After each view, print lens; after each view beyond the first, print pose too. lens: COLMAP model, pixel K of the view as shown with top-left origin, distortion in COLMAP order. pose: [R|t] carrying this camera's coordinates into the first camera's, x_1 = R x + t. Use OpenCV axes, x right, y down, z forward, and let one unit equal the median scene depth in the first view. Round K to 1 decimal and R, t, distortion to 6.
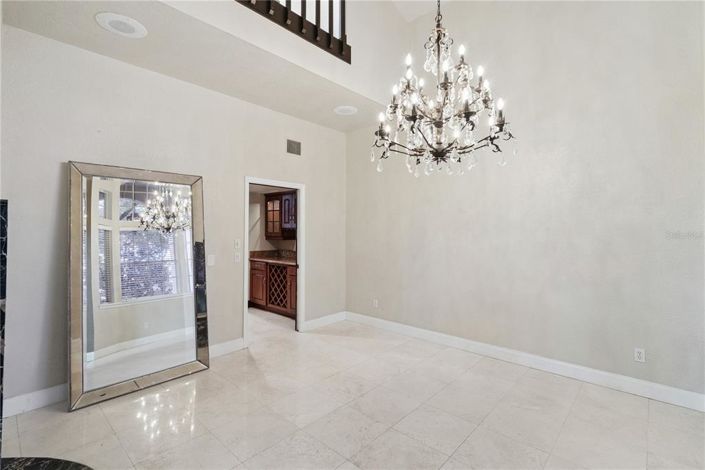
lens RADIAL K [[326.0, 0, 353.2], [0, 326.0, 234.5], [0, 0, 1]] dist [-0.004510, -0.000287]
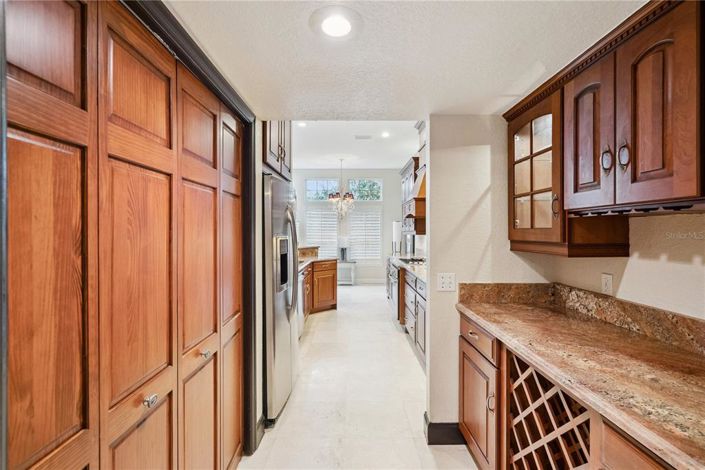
lens RADIAL K [[326.0, 0, 354.5], [0, 326.0, 234.0], [0, 0, 1]] dist [-0.004510, -0.000287]
pose [[0.683172, -0.005568, -0.730236, -0.139301], [0.001202, 0.999978, -0.006500, -0.000019], [0.730256, 0.003563, 0.683164, 0.680363]]
